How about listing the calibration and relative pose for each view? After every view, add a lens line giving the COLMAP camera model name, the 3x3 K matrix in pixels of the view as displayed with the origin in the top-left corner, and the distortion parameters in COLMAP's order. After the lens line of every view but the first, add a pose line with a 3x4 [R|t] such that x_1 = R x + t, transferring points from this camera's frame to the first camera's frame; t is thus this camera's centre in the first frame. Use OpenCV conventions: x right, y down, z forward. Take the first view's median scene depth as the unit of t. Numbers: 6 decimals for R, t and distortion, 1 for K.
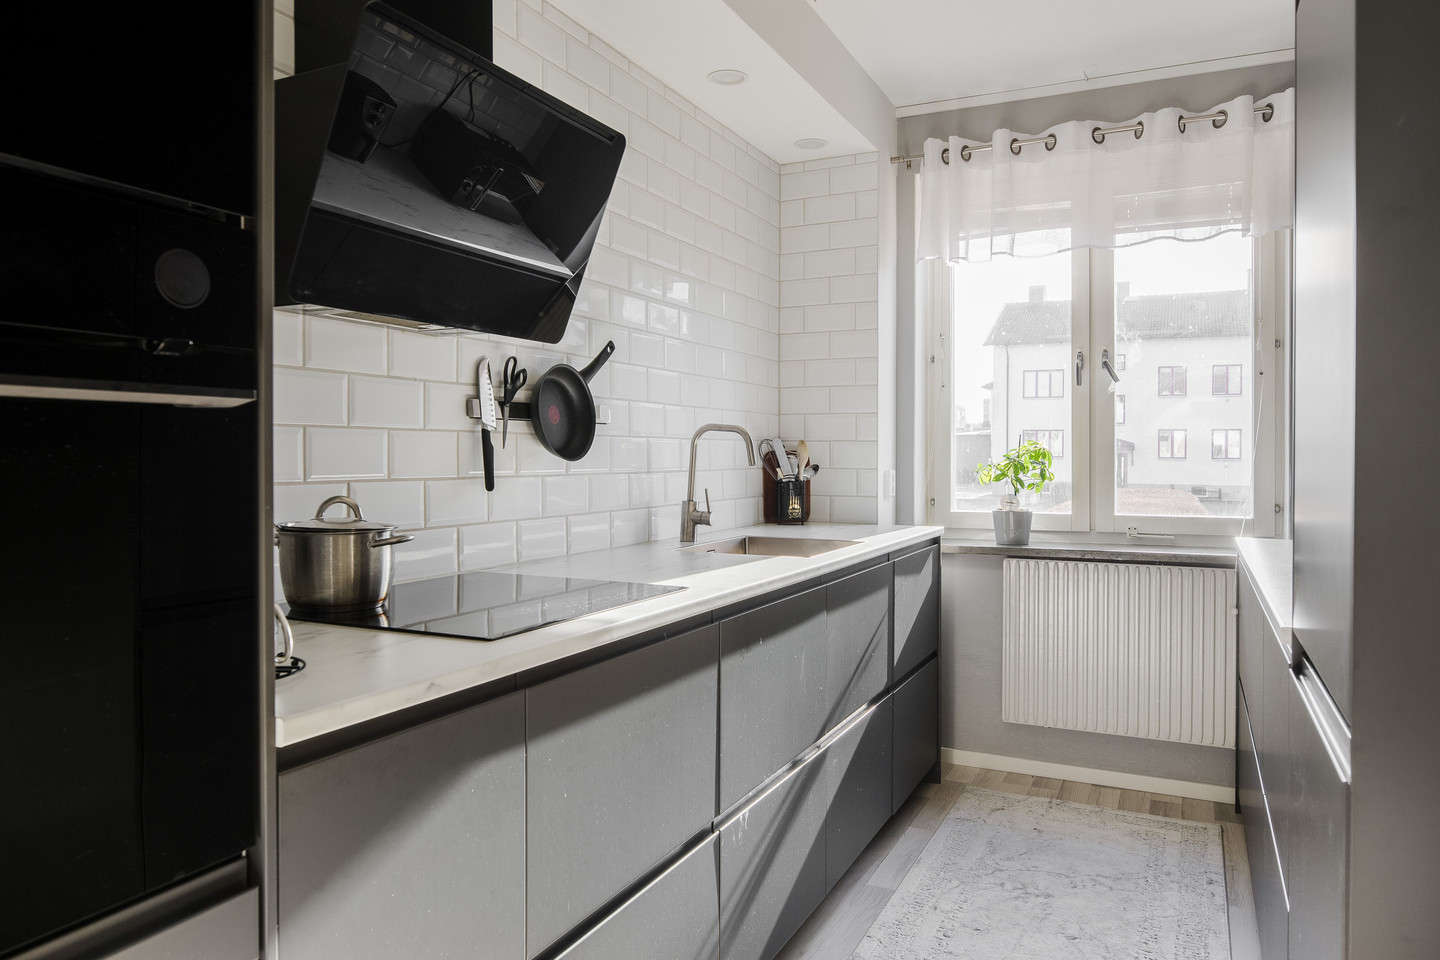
lens RADIAL K [[977.8, 0, 721.7], [0, 977.8, 455.3], [0, 0, 1]] dist [-0.003491, 0.000949]
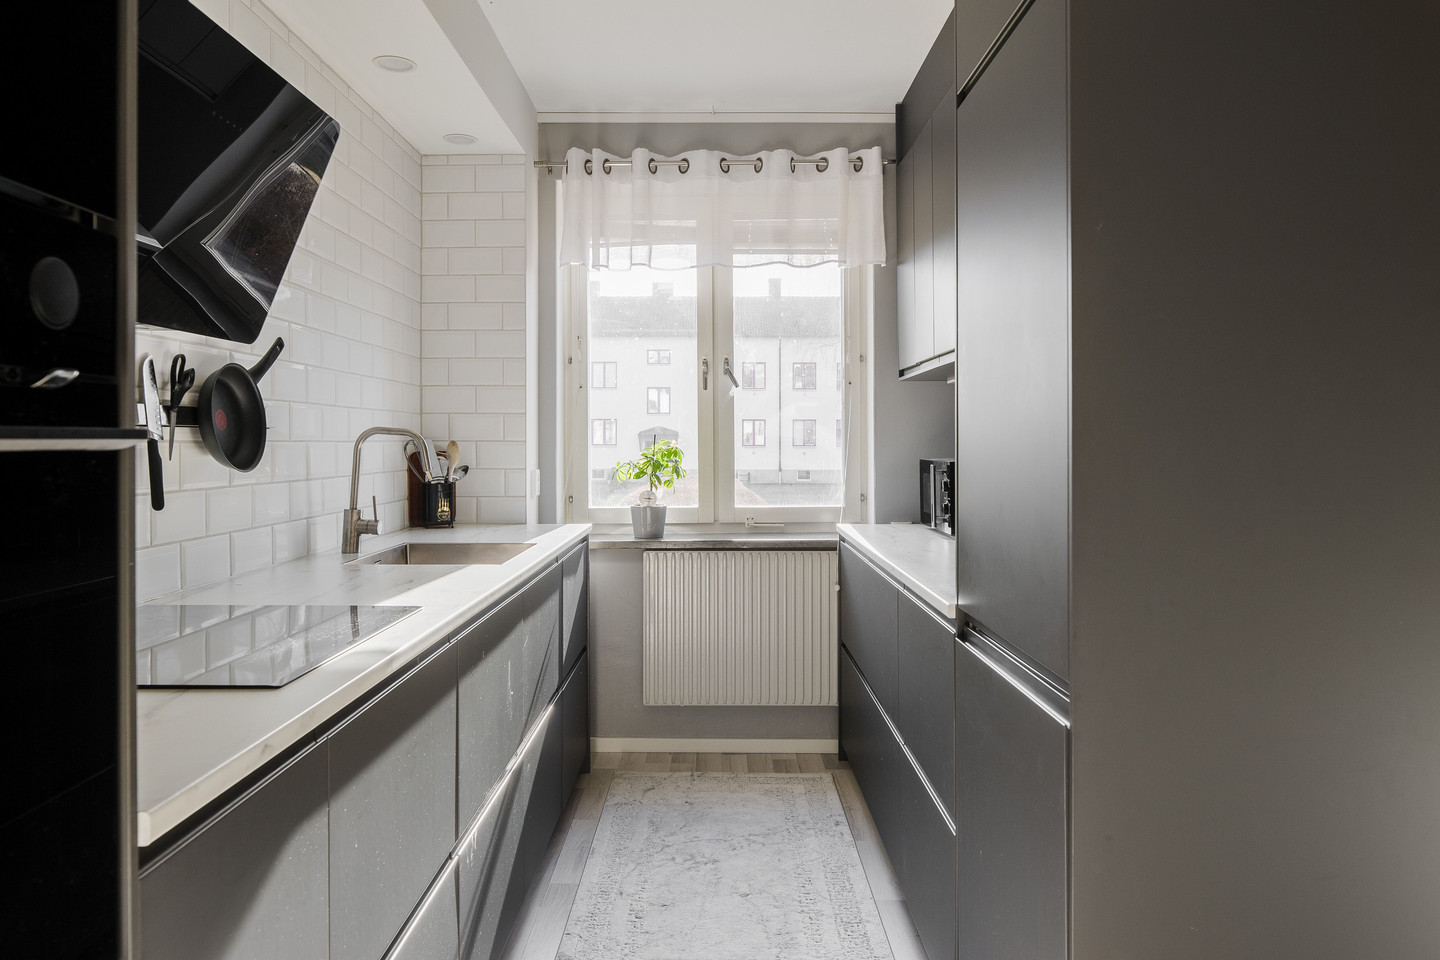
lens RADIAL K [[978.8, 0, 715.7], [0, 978.8, 433.3], [0, 0, 1]] dist [-0.000007, 0.002739]
pose [[0.902339, 0.000536, 0.431027, -0.105391], [0.003799, 0.999950, -0.009196, -0.013553], [-0.431010, 0.009936, 0.902292, 0.005640]]
